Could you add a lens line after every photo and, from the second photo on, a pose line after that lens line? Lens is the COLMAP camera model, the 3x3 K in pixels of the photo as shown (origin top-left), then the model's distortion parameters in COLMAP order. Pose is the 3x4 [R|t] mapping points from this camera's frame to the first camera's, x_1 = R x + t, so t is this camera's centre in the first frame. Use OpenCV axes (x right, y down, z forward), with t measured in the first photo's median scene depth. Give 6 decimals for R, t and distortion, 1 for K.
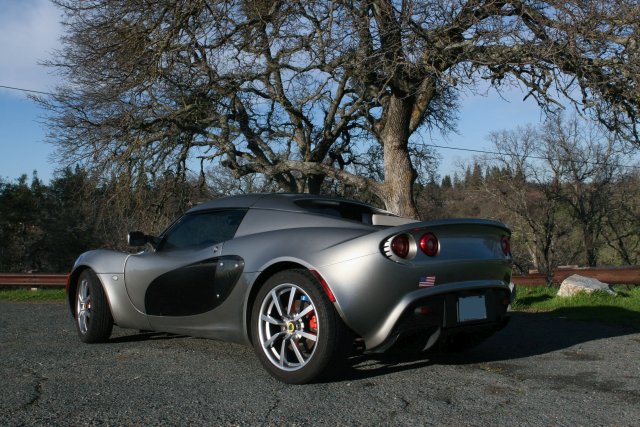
lens RADIAL K [[733.4, 0, 320.0], [0, 733.4, 213.5], [0, 0, 1]] dist [-0.068645, -0.001582]
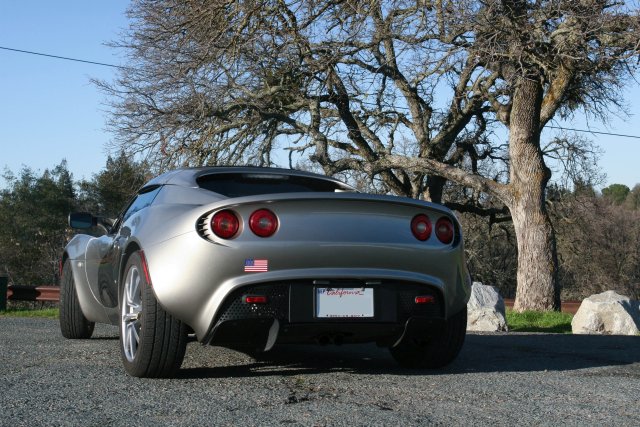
lens RADIAL K [[1129.6, 0, 320.0], [0, 1129.6, 213.5], [0, 0, 1]] dist [0.004029, 0.026165]
pose [[0.989468, 0.016225, -0.143843, 0.047583], [-0.018170, 0.999760, -0.012213, 0.007603], [0.143610, 0.014698, 0.989525, -0.204471]]
